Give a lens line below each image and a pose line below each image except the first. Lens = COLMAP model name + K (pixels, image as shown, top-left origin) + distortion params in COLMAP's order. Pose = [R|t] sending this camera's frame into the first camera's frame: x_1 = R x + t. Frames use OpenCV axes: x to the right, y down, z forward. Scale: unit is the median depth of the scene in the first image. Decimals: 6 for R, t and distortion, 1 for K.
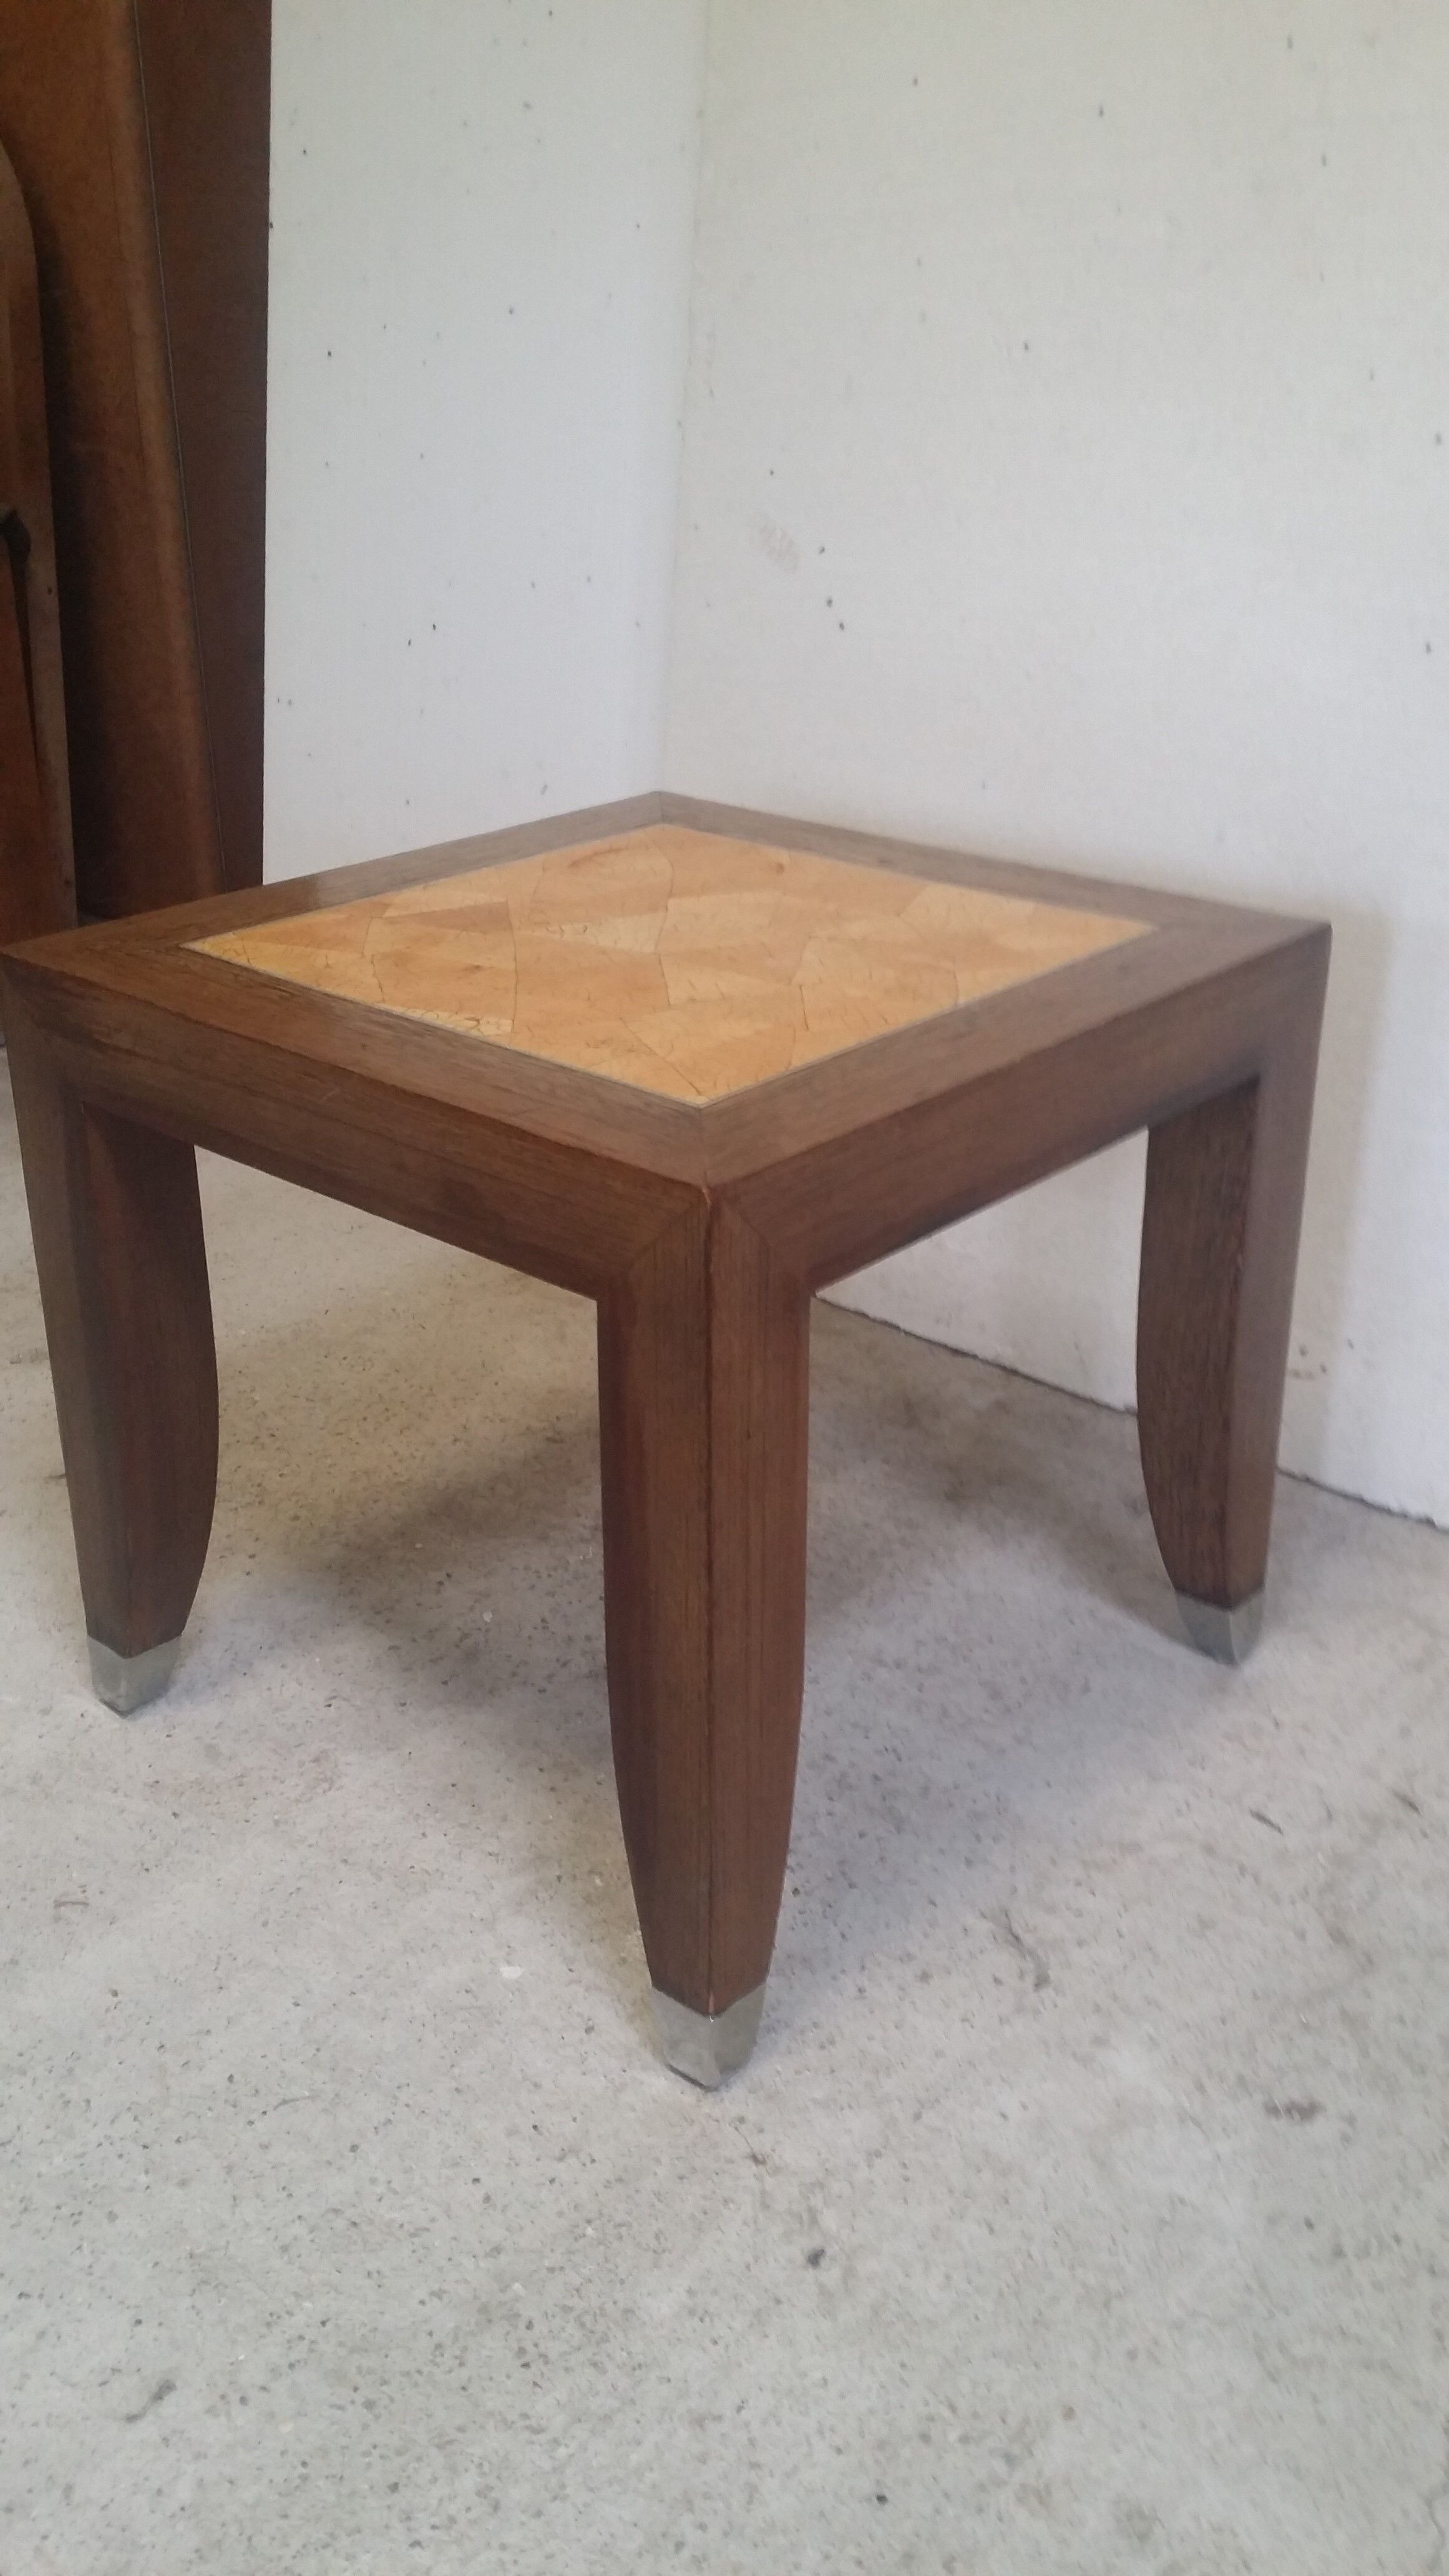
lens RADIAL K [[2373.3, 0, 790.2], [0, 2373.3, 1277.0], [0, 0, 1]] dist [0.008793, -0.076173]
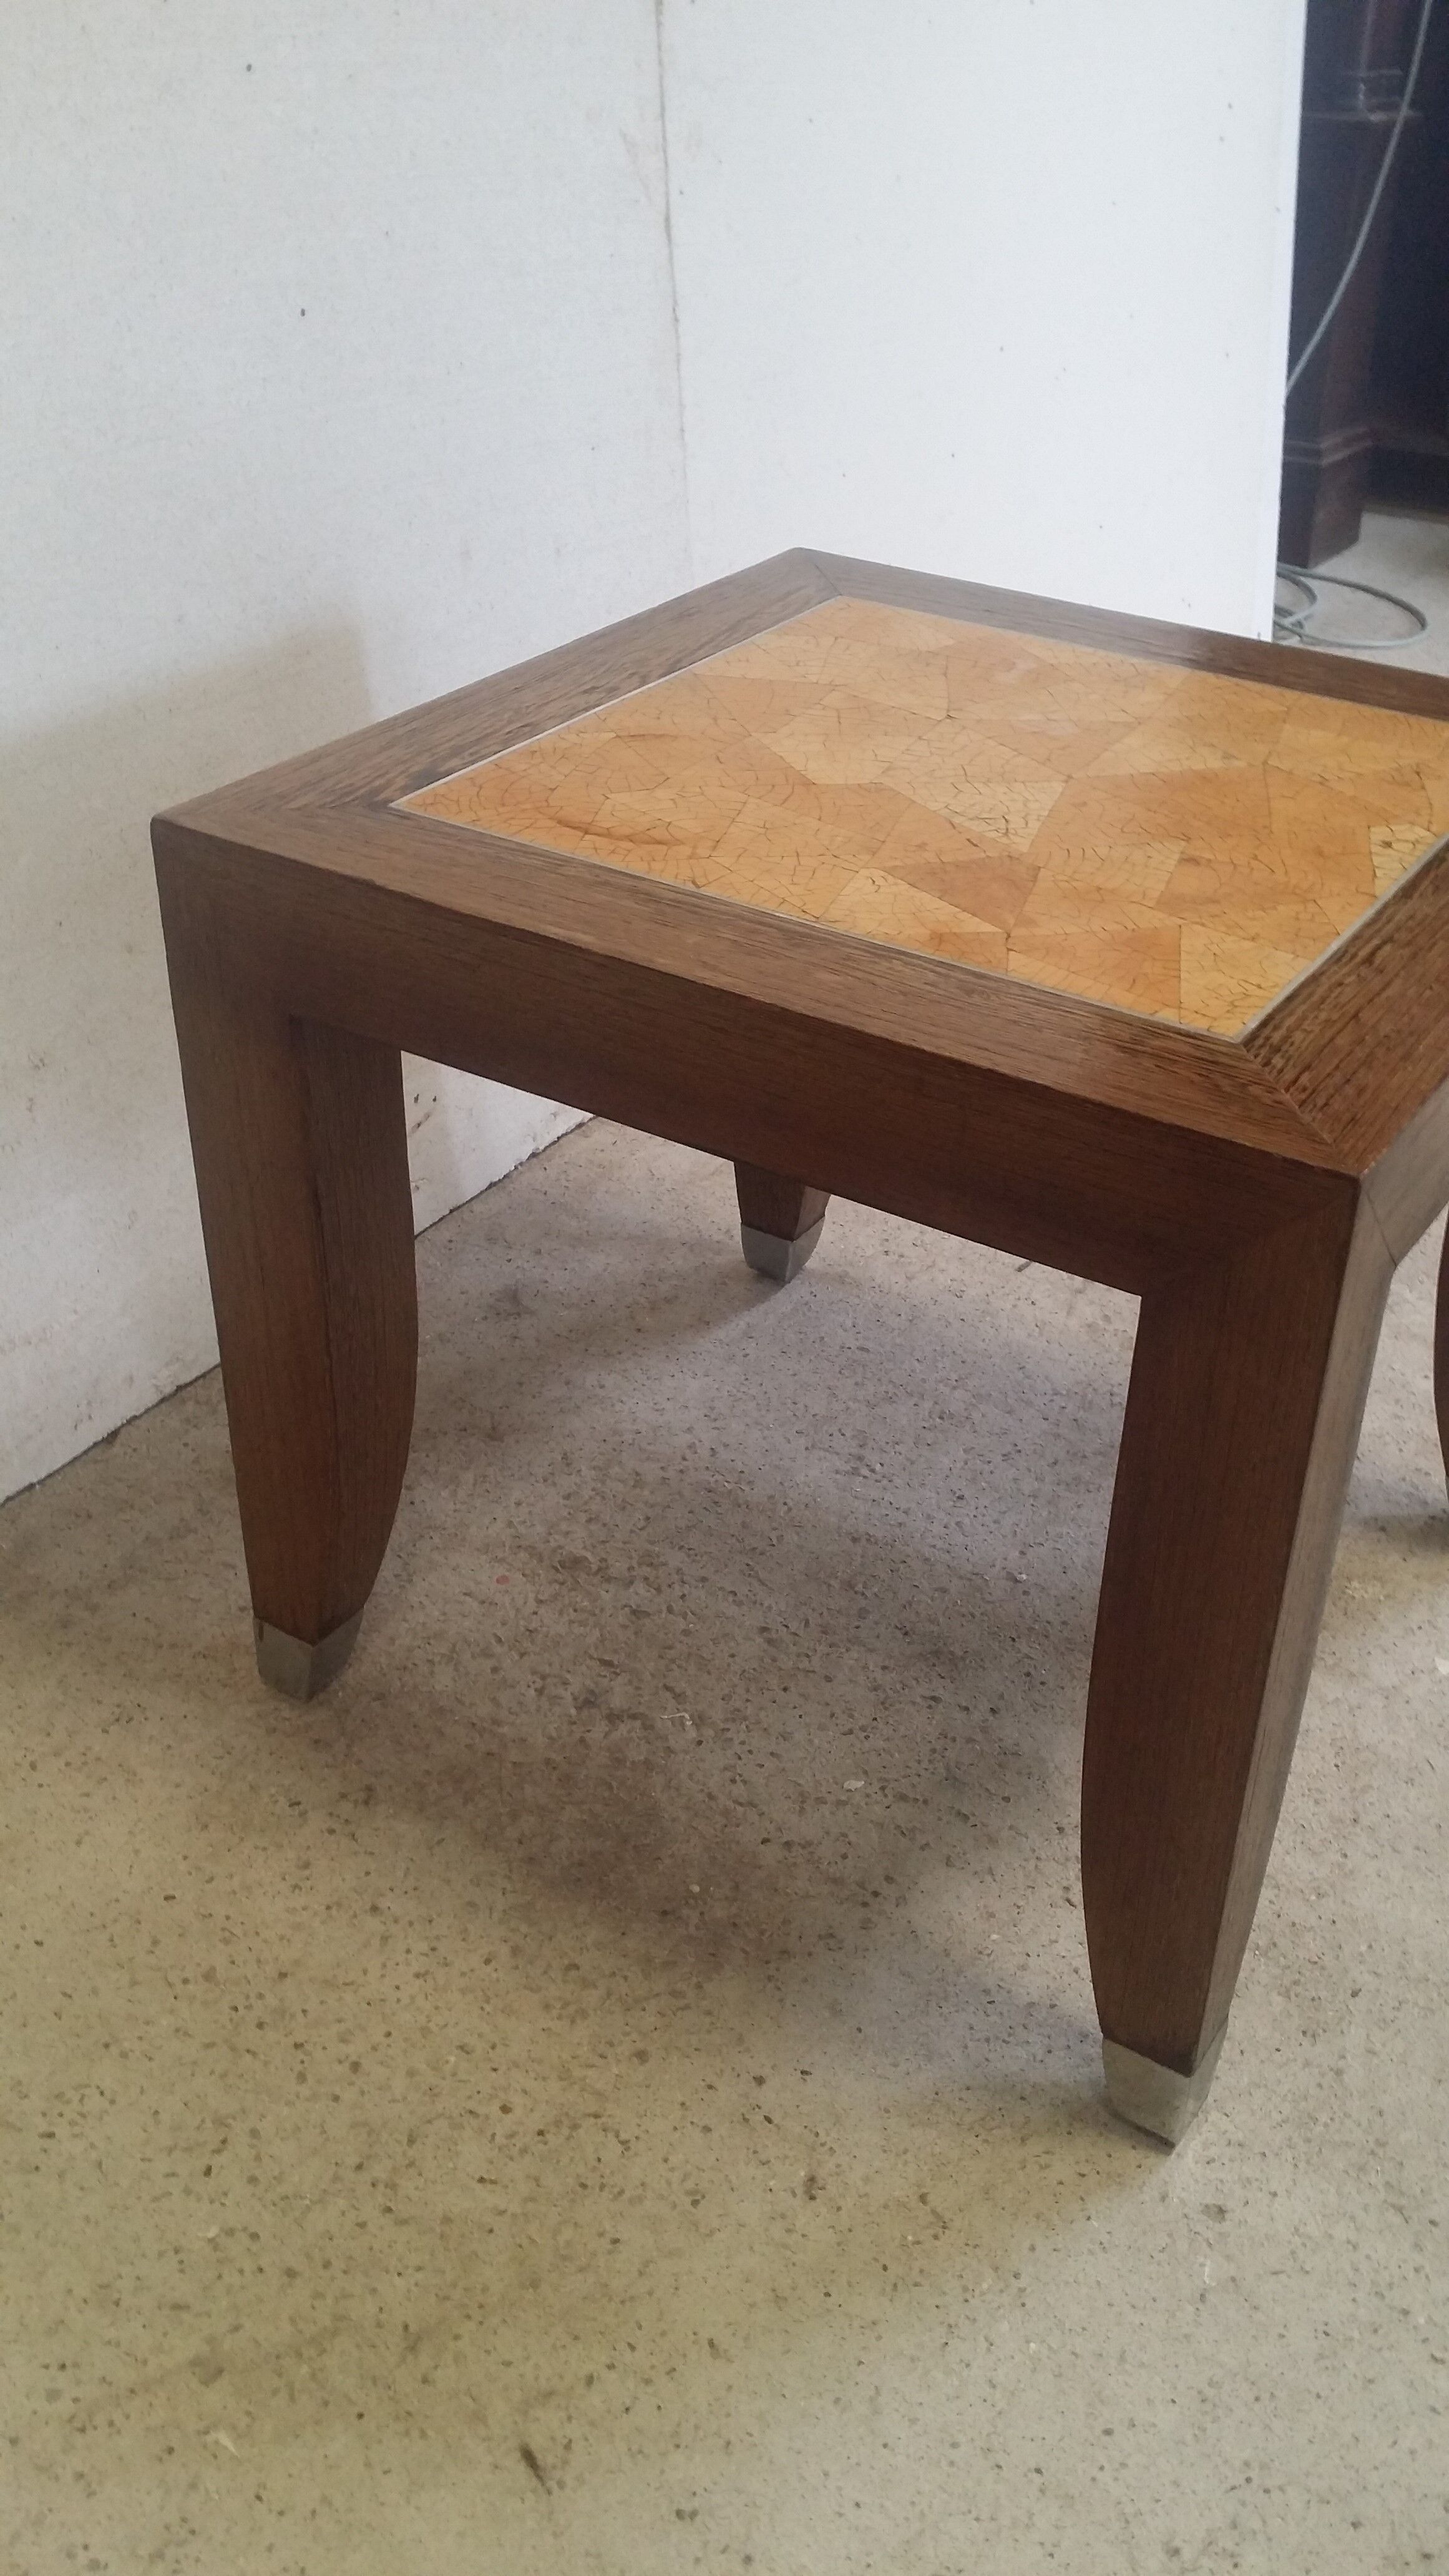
lens RADIAL K [[2337.9, 0, 804.1], [0, 2337.9, 1286.1], [0, 0, 1]] dist [0.123779, -0.312500]
pose [[-0.173557, -0.538660, 0.824453, -0.897380], [0.367492, 0.741266, 0.561671, -0.552175], [-0.913689, 0.400462, 0.069301, 1.213193]]
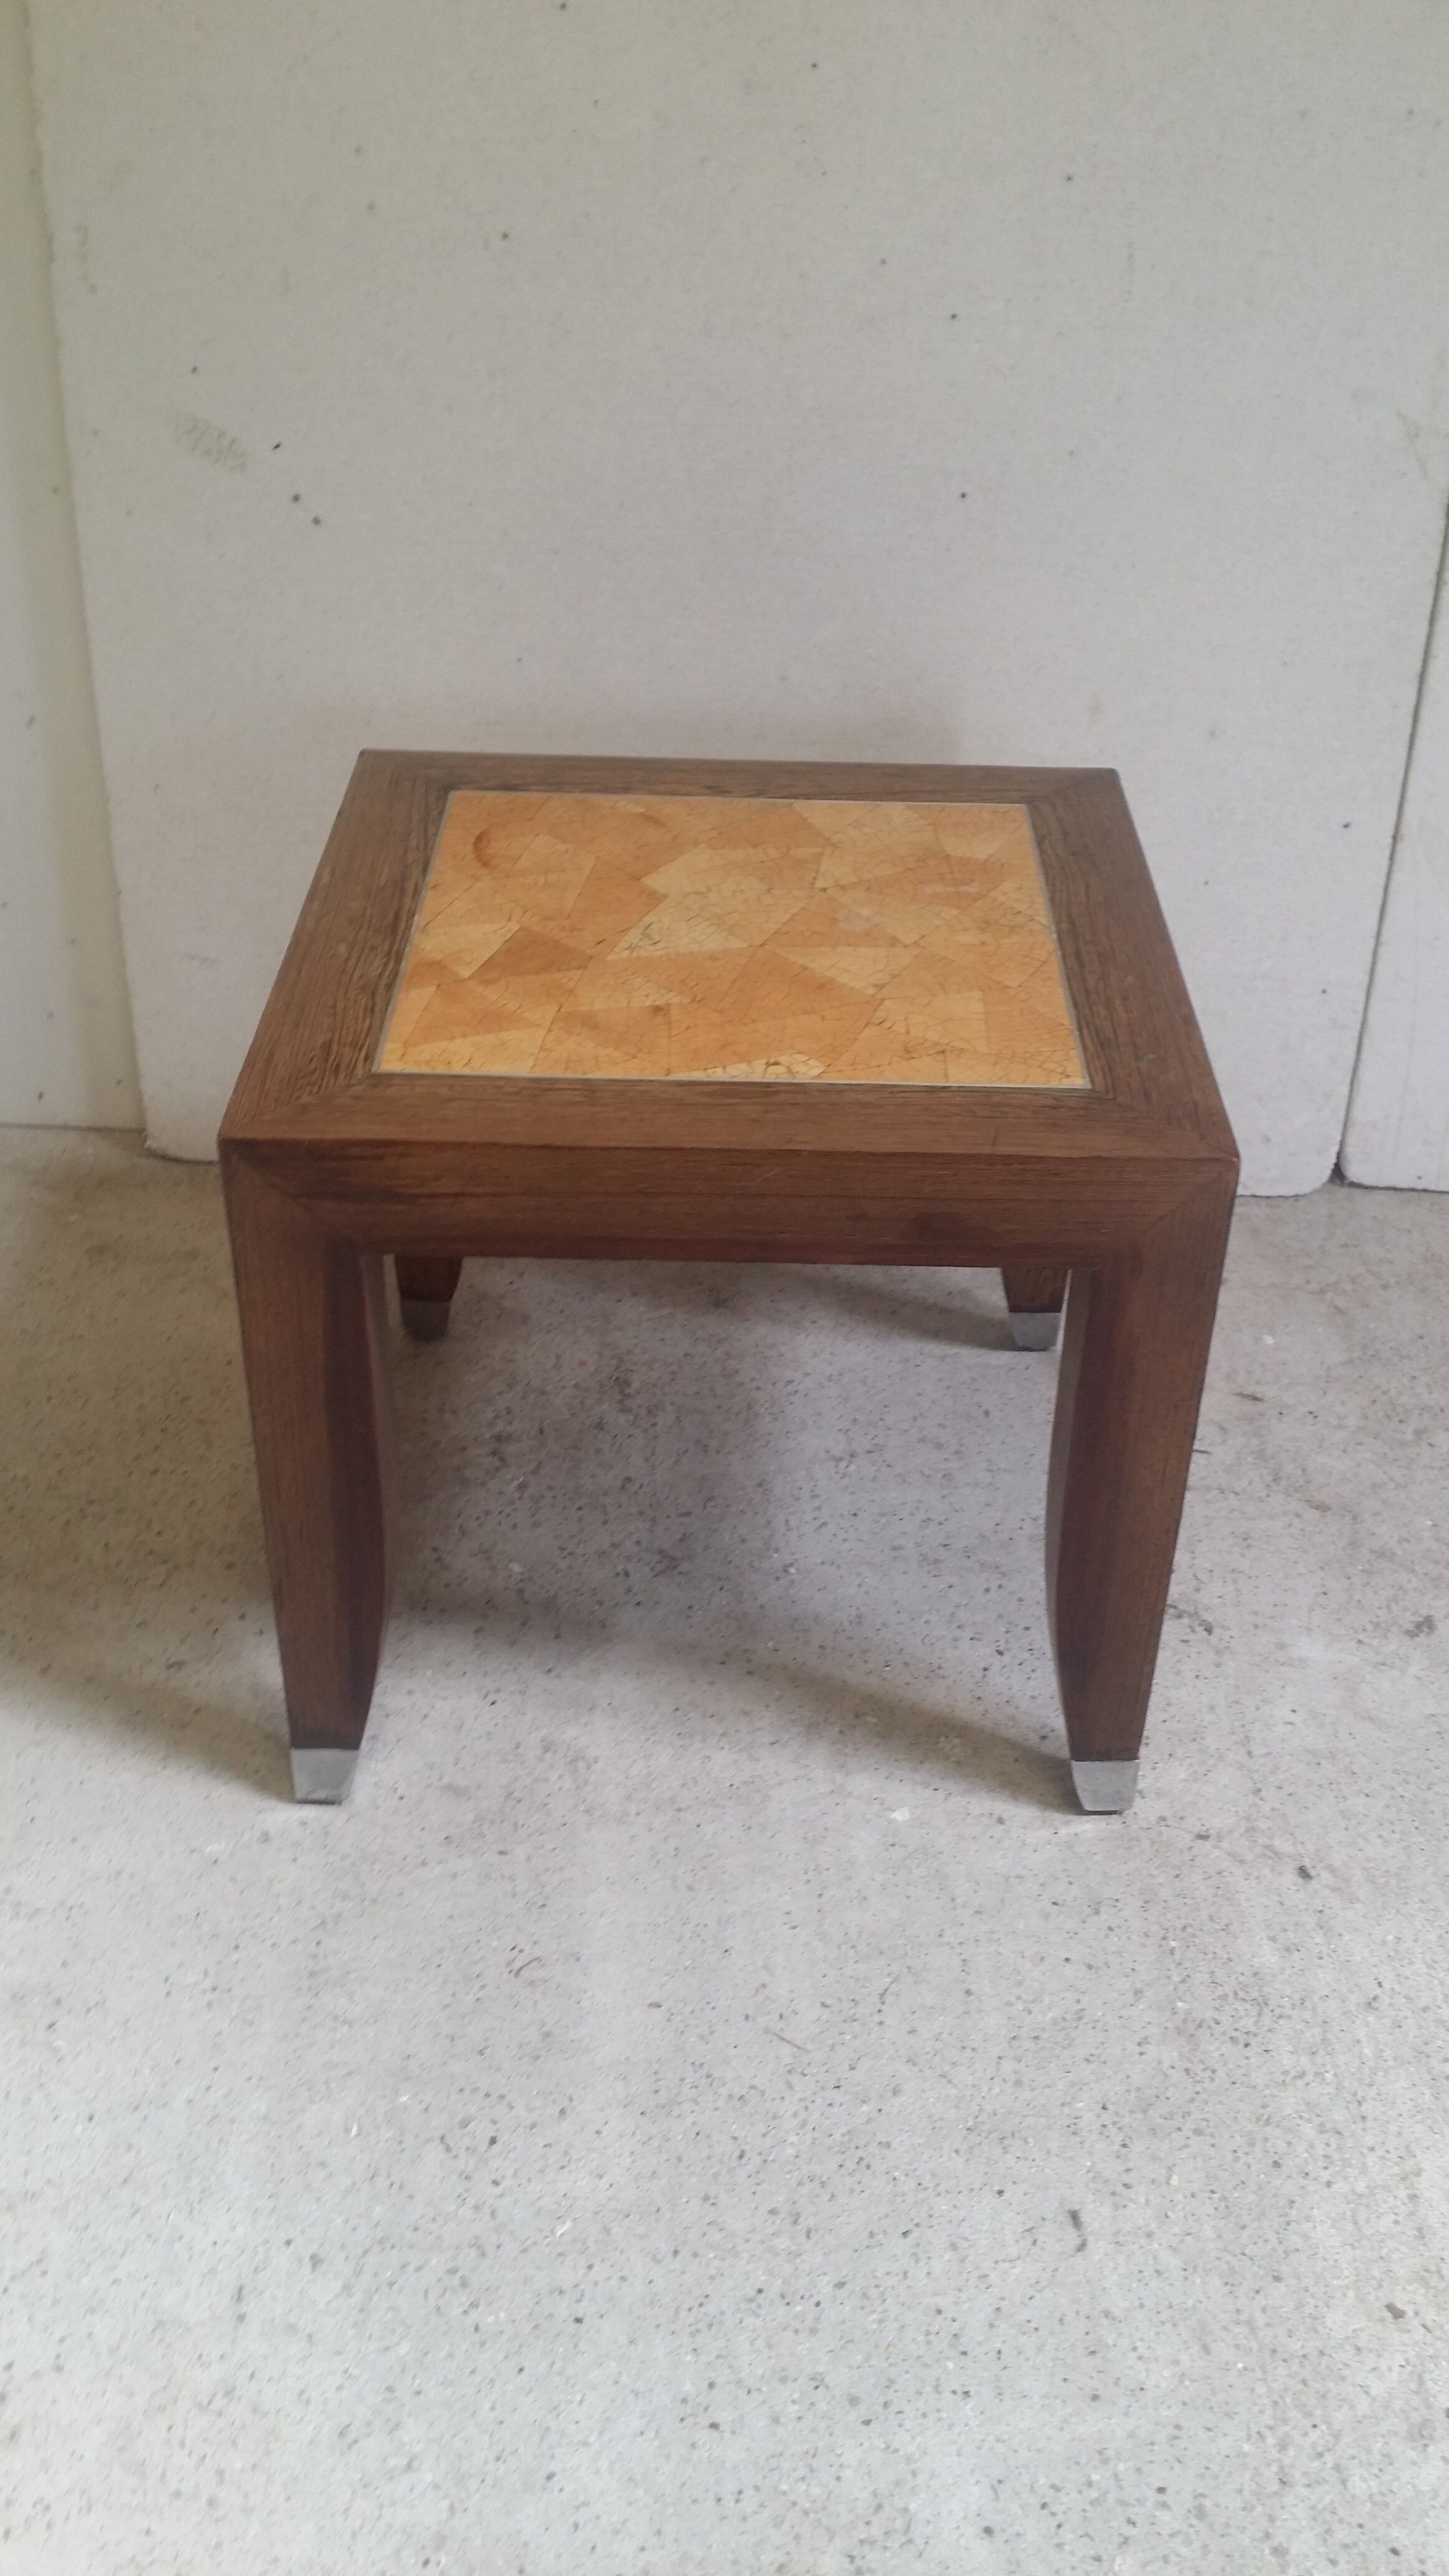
lens RADIAL K [[2422.5, 0, 802.0], [0, 2422.5, 1275.8], [0, 0, 1]] dist [0.139976, -0.334693]
pose [[0.749824, -0.353155, 0.559504, -0.803477], [0.246260, 0.933843, 0.259408, -0.310469], [-0.614101, -0.056727, 0.787186, 0.096243]]
